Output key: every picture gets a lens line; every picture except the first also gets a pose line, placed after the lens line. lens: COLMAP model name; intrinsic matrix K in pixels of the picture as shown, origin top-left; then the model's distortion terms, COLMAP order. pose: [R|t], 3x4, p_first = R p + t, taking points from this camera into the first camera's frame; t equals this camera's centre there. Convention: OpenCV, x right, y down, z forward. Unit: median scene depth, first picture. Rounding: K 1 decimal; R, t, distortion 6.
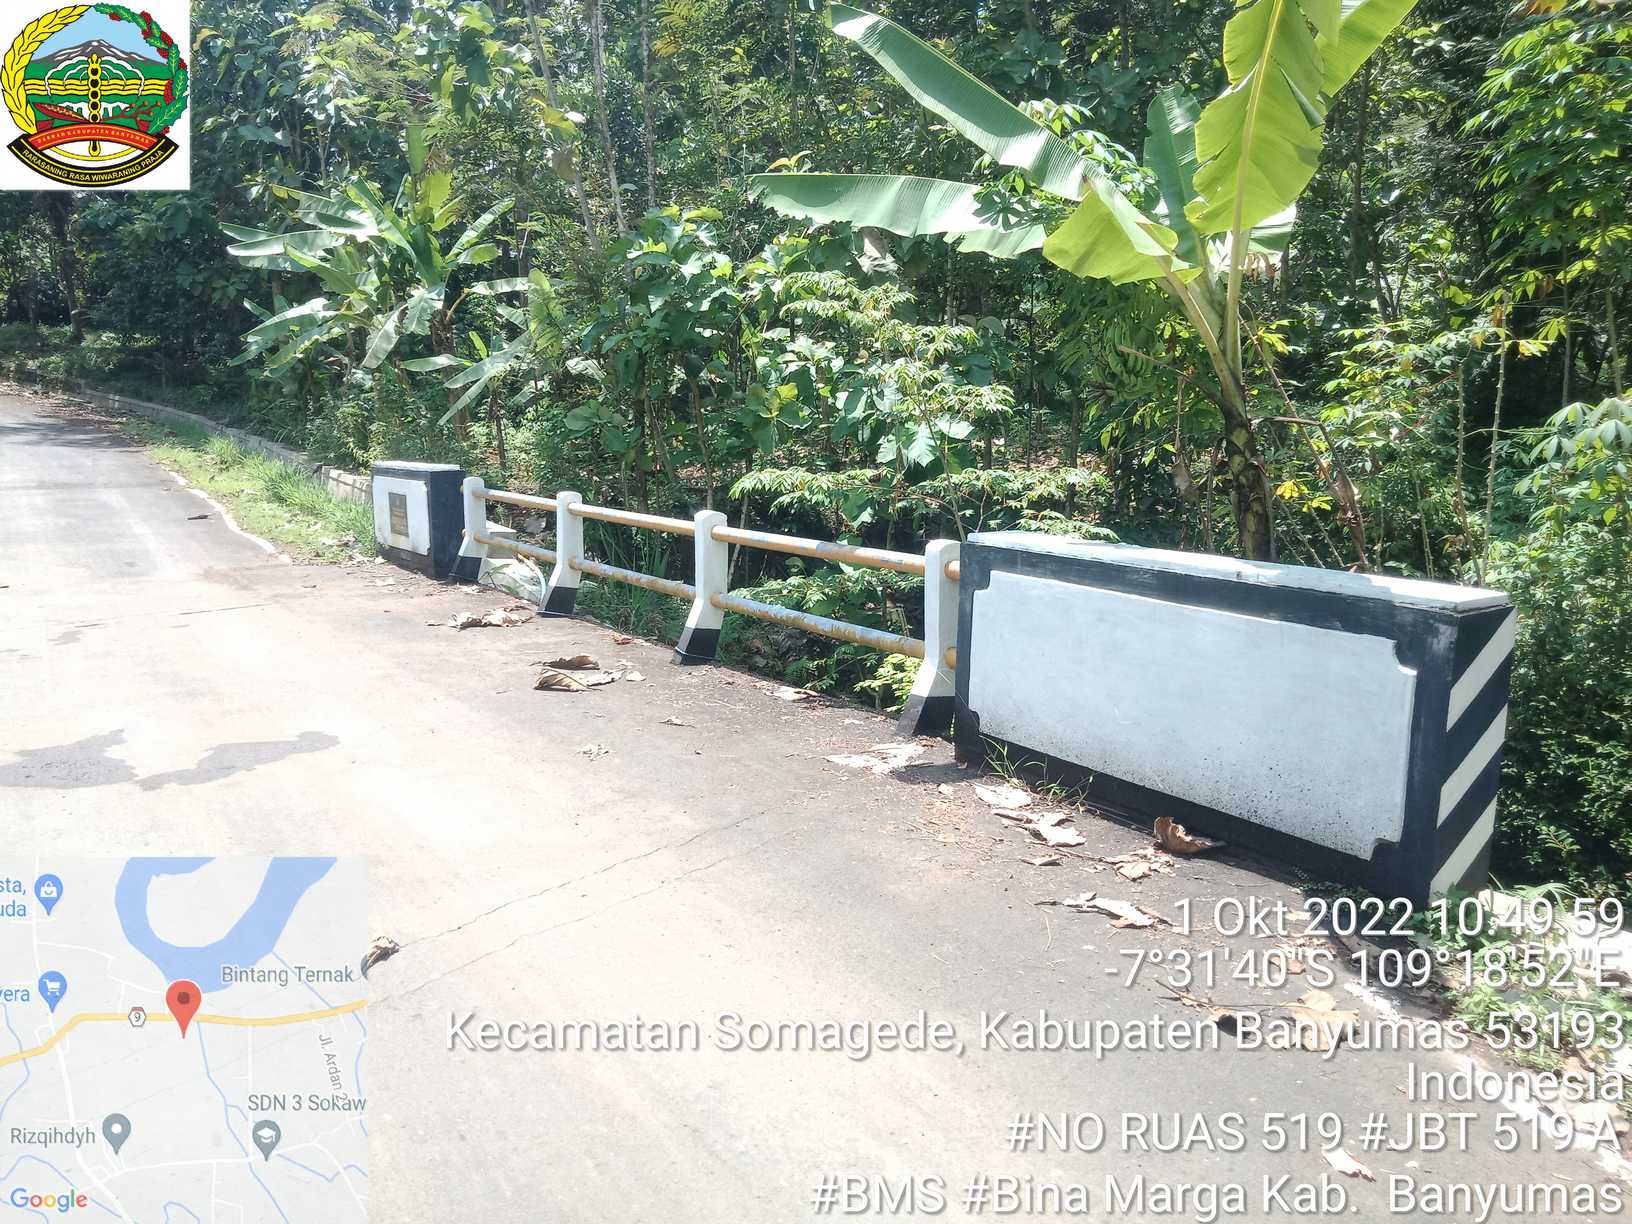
lens RADIAL K [[1203.5, 0, 817.6], [0, 1203.5, 619.3], [0, 0, 1]] dist [0.024829, -0.038304]
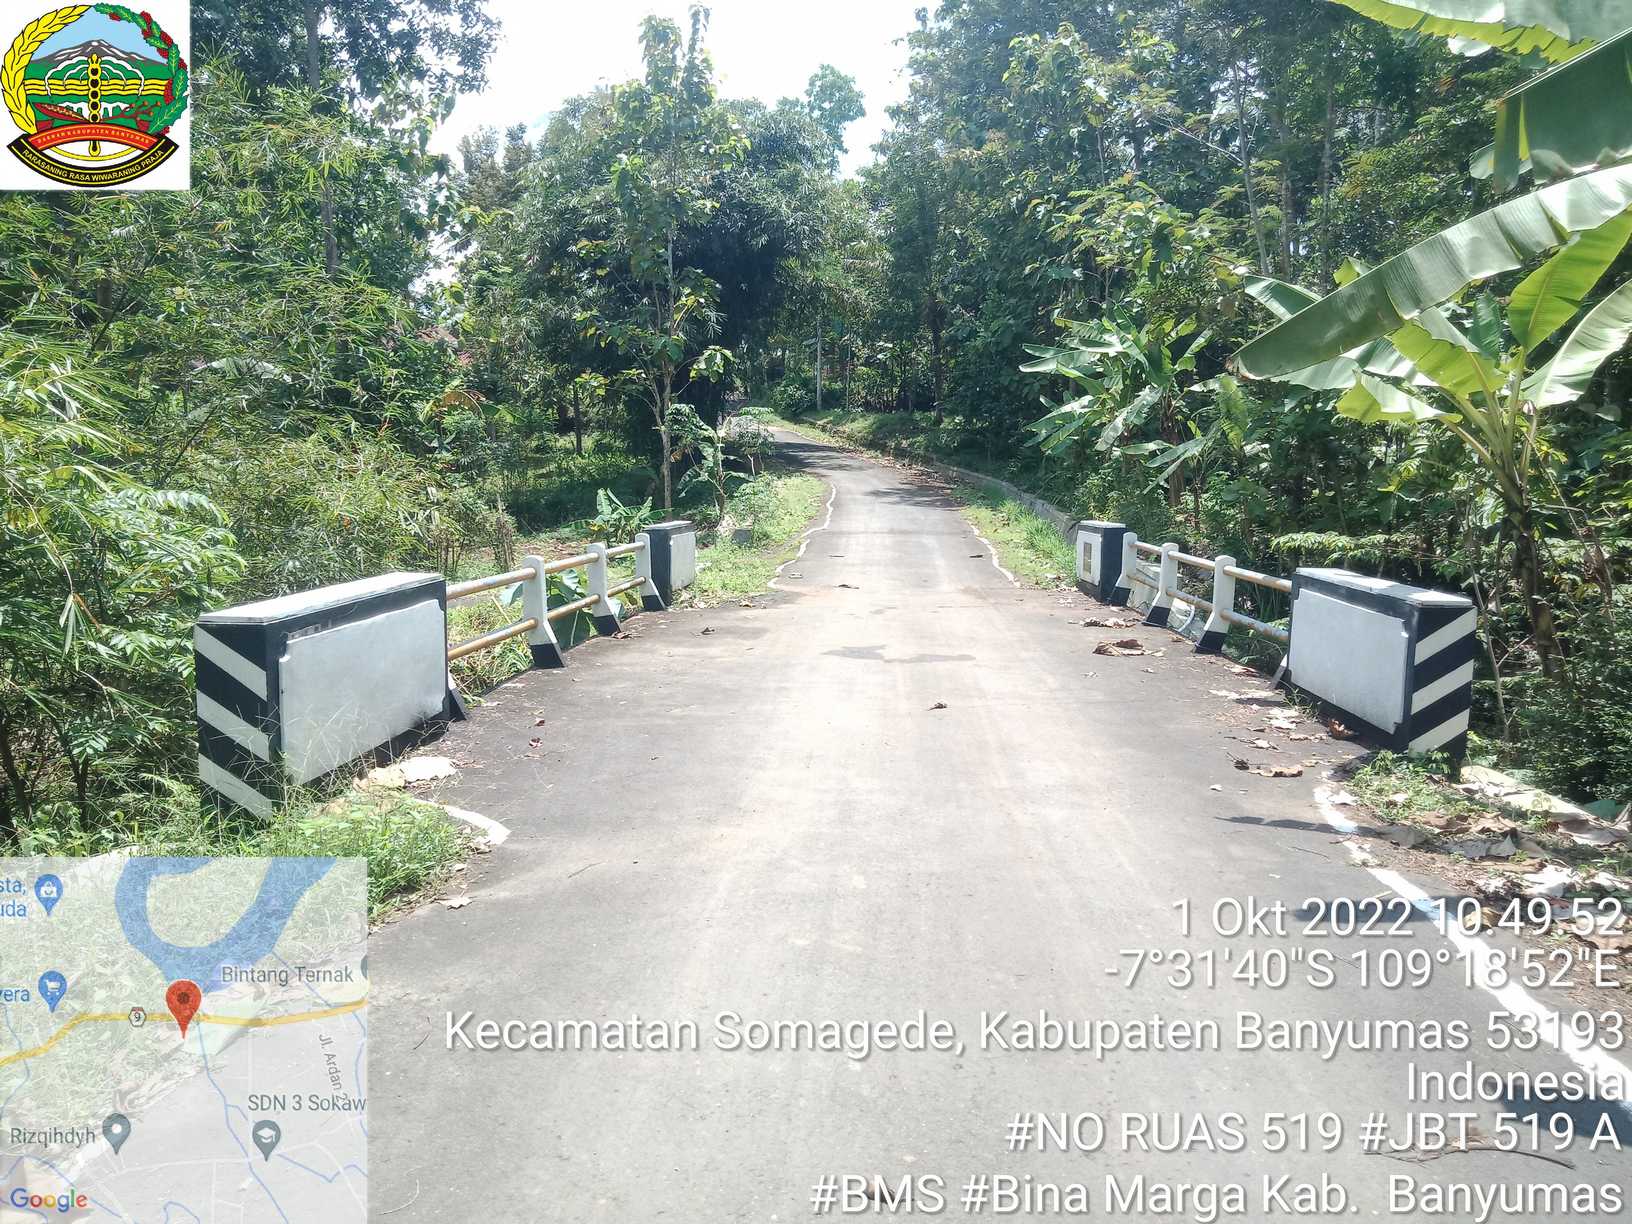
lens RADIAL K [[1203.5, 0, 817.6], [0, 1203.5, 619.3], [0, 0, 1]] dist [0.024829, -0.038304]
pose [[0.797384, 0.073277, -0.599007, 0.200169], [-0.103612, 0.994485, -0.016269, 0.033069], [0.594512, 0.075036, 0.800578, -0.257696]]
